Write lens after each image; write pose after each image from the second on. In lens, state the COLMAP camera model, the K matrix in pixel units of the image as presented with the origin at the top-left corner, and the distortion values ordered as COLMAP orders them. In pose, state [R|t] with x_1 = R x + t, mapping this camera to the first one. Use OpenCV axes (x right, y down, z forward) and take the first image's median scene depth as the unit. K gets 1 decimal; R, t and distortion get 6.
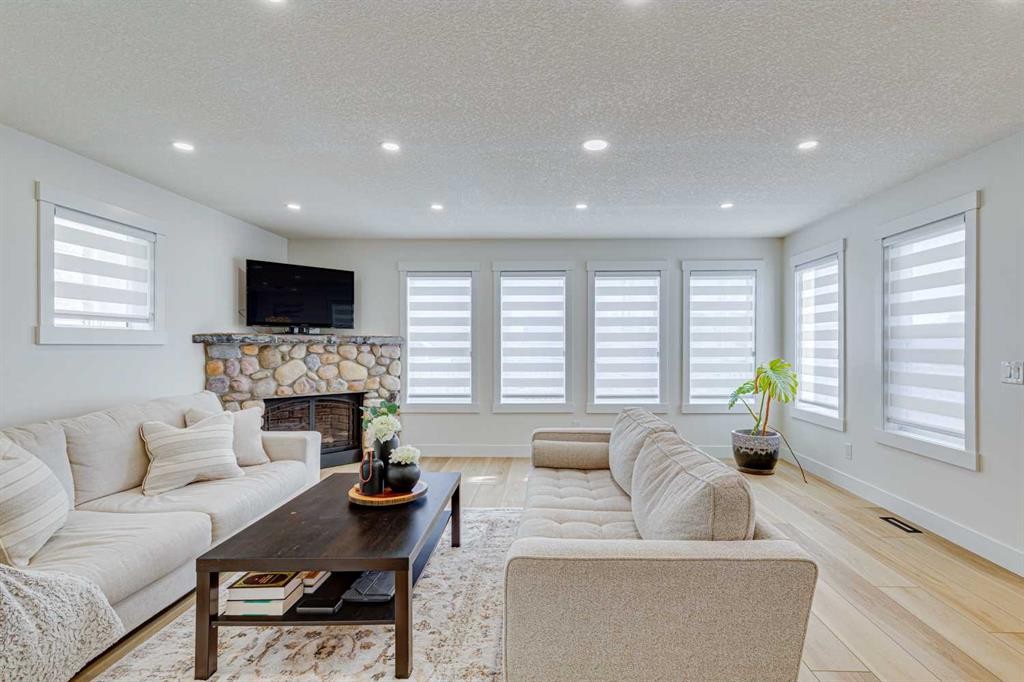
lens RADIAL K [[473.0, 0, 548.0], [0, 473.0, 343.5], [0, 0, 1]] dist [0.001834, -0.000502]
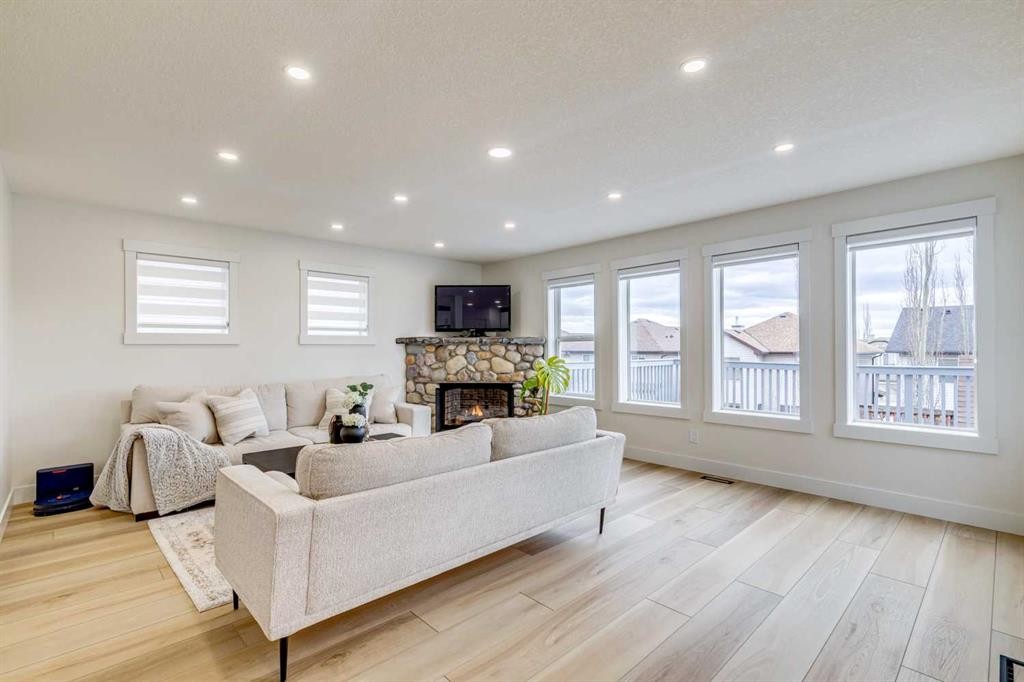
lens RADIAL K [[469.6, 0, 516.3], [0, 469.6, 344.3], [0, 0, 1]] dist [0.001247, -0.000047]
pose [[0.692590, -0.008162, -0.721285, 0.706360], [0.005494, 0.999967, -0.006040, 0.014025], [0.721310, 0.000221, 0.692612, 0.241102]]
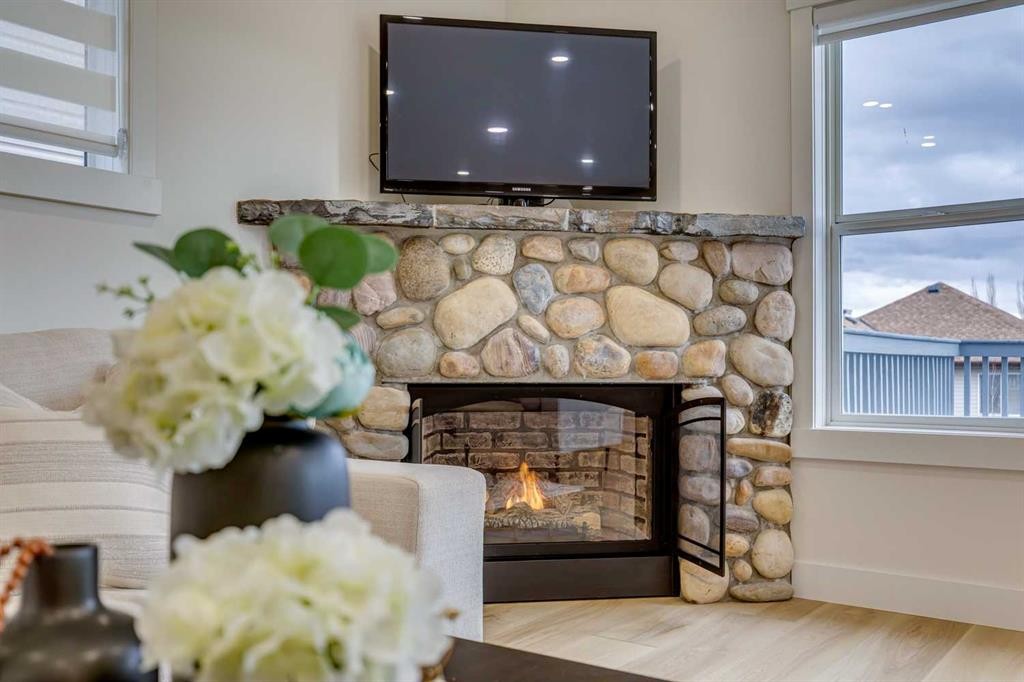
lens RADIAL K [[930.8, 0, 509.8], [0, 930.8, 360.6], [0, 0, 1]] dist [0.003165, -0.000836]
pose [[0.798929, -0.005779, -0.601397, -0.134800], [0.002055, 0.999974, -0.006879, 0.129431], [0.601422, 0.004260, 0.798920, 0.588373]]
